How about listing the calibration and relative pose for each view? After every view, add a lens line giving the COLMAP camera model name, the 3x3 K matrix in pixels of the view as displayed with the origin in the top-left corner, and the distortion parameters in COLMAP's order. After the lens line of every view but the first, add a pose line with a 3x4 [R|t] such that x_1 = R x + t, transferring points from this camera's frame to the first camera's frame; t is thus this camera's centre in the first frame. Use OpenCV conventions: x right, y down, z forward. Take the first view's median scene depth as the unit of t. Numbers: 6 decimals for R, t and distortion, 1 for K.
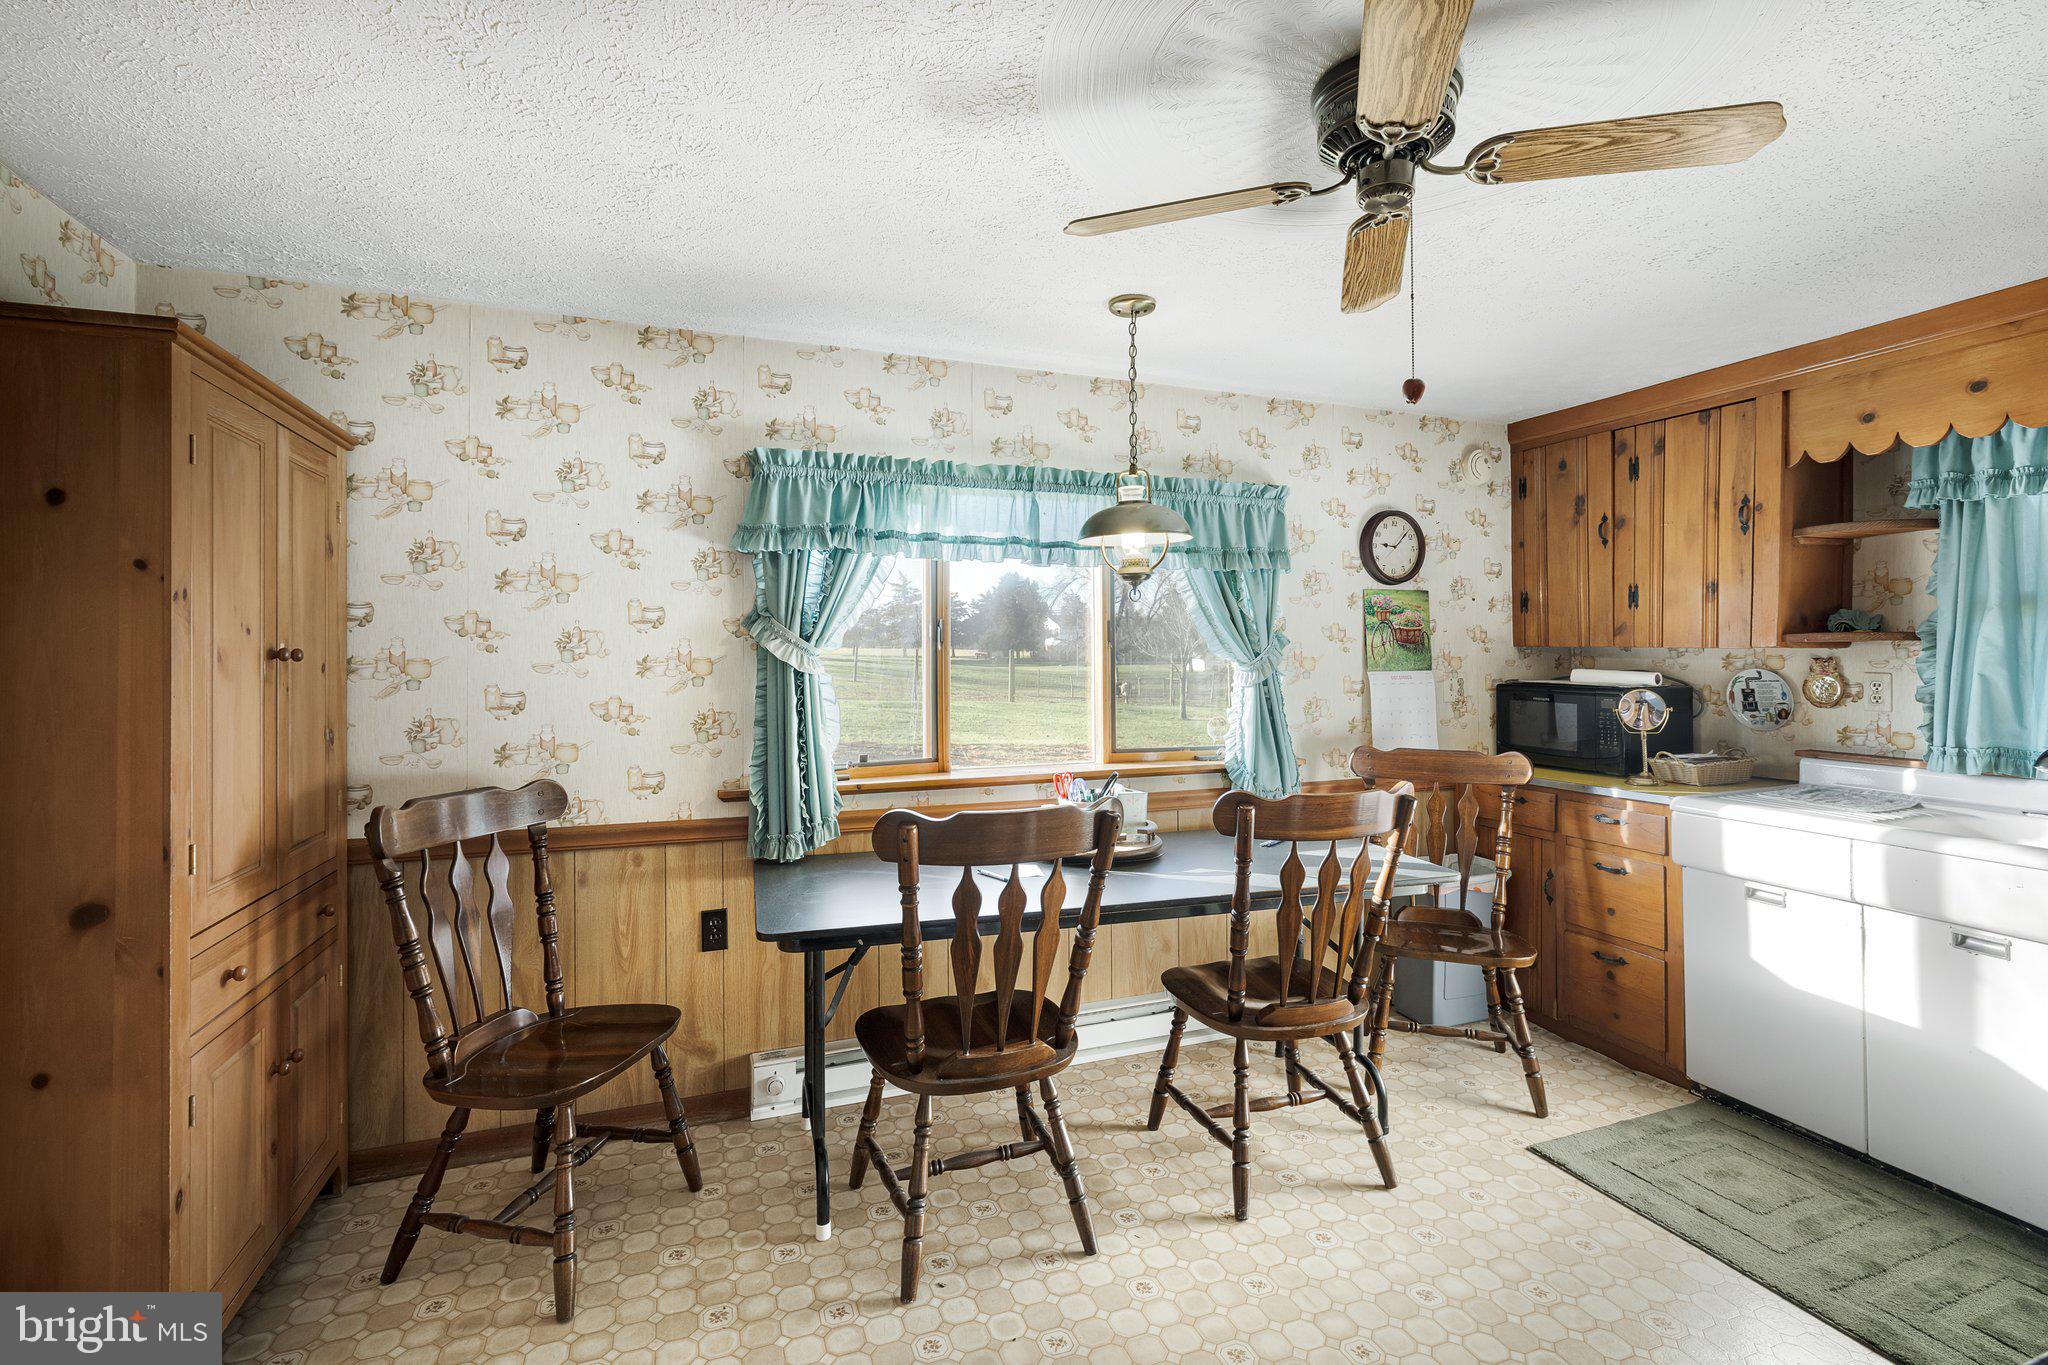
lens RADIAL K [[935.7, 0, 1037.6], [0, 935.7, 682.4], [0, 0, 1]] dist [-0.003873, -0.000309]
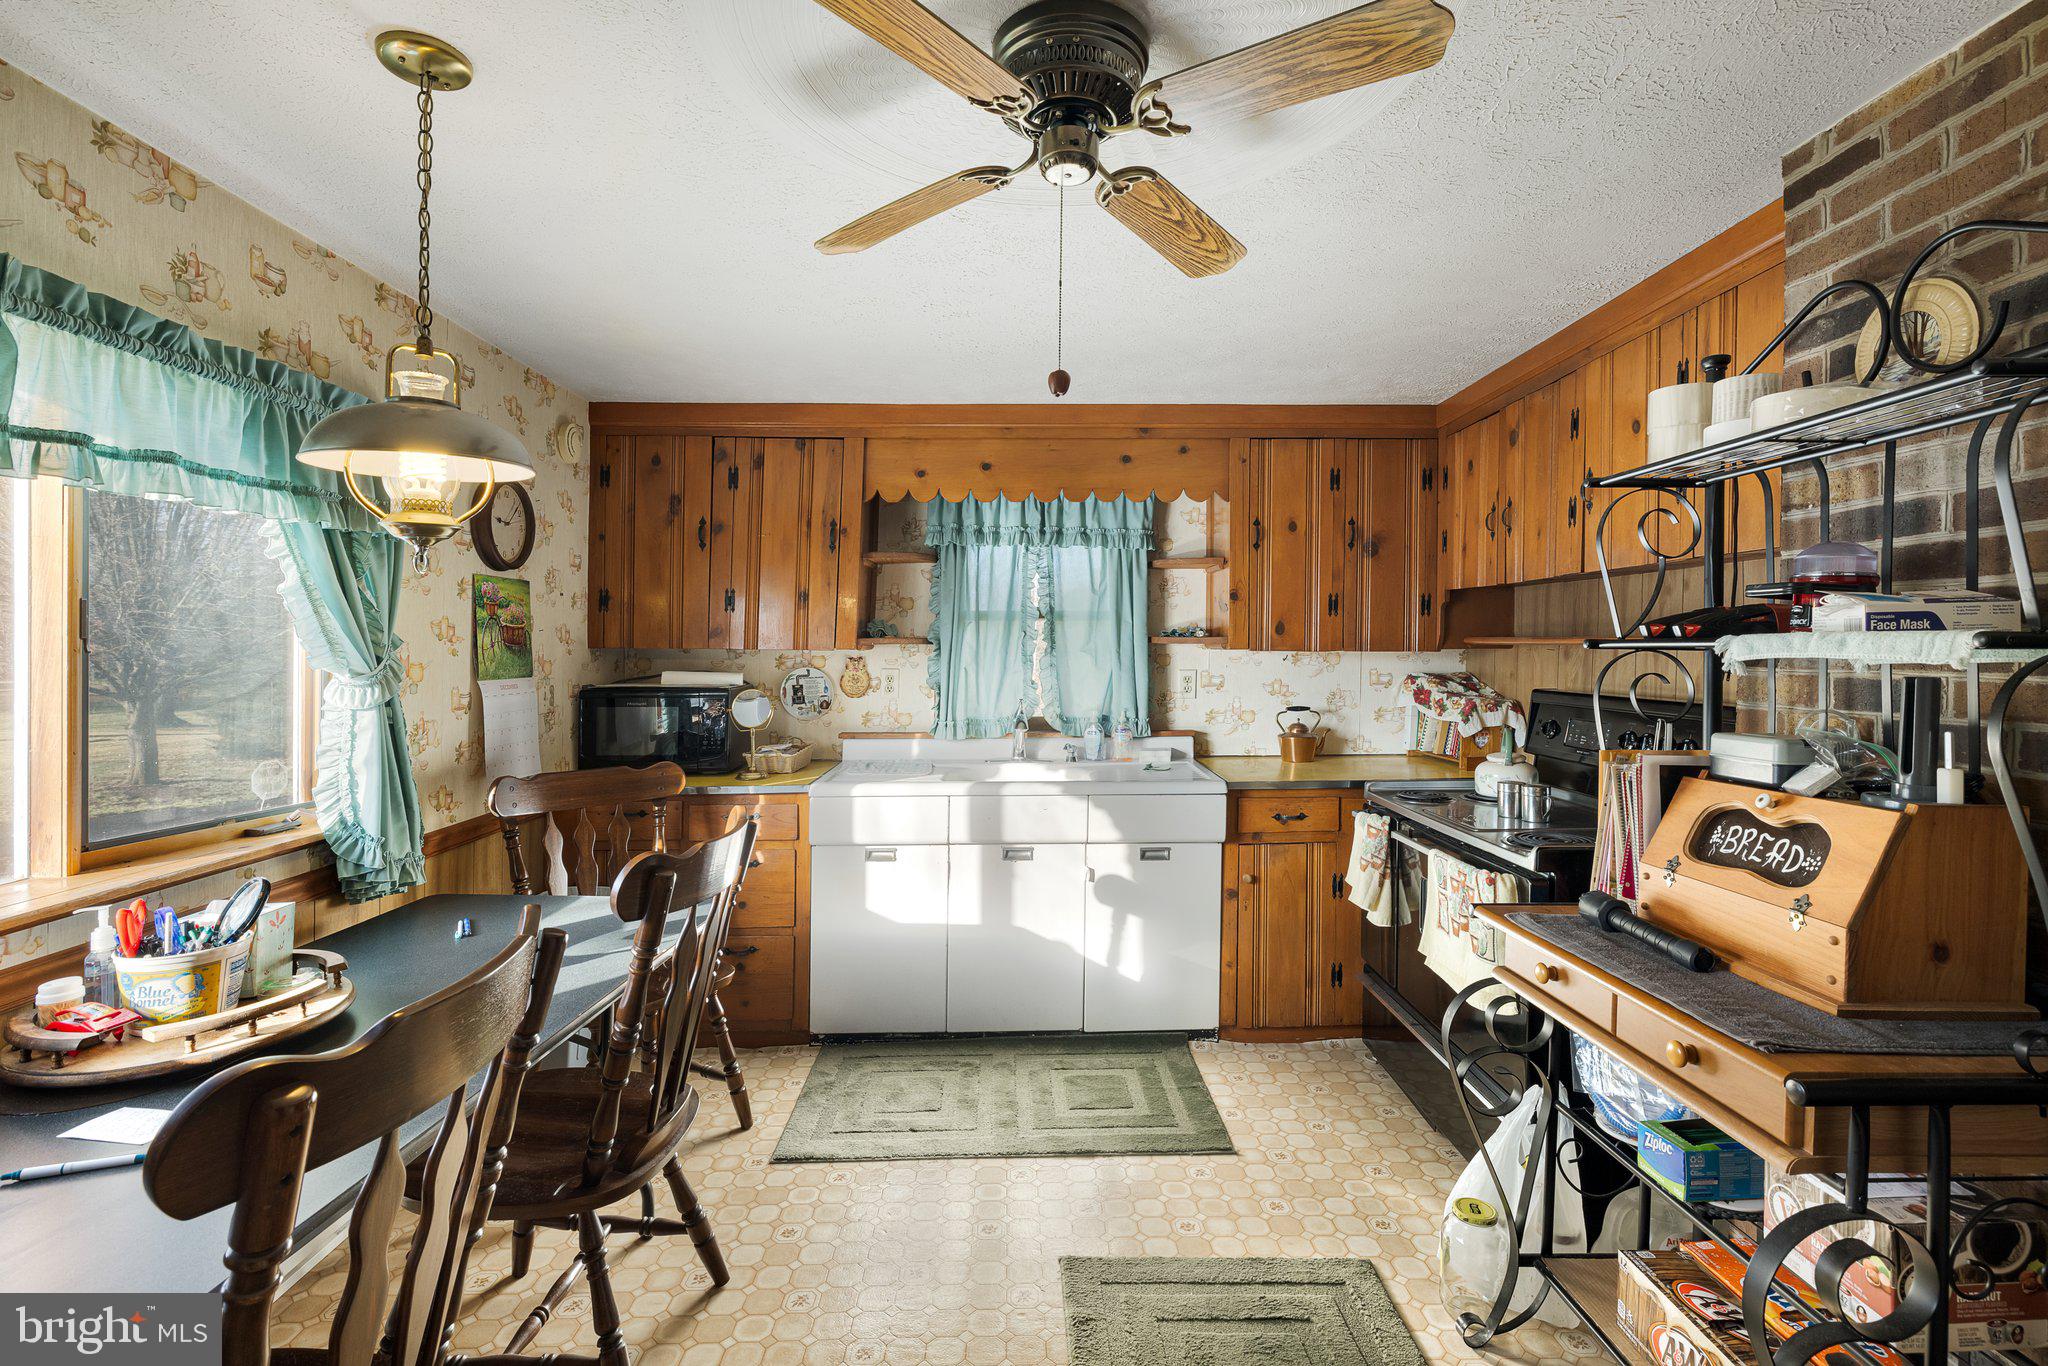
lens RADIAL K [[935.7, 0, 1036.5], [0, 935.7, 683.8], [0, 0, 1]] dist [-0.003873, -0.000309]
pose [[0.329678, -0.035804, 0.943414, -0.254092], [0.035807, 0.999036, 0.025402, -0.014190], [-0.943414, 0.025406, 0.330642, 0.354902]]
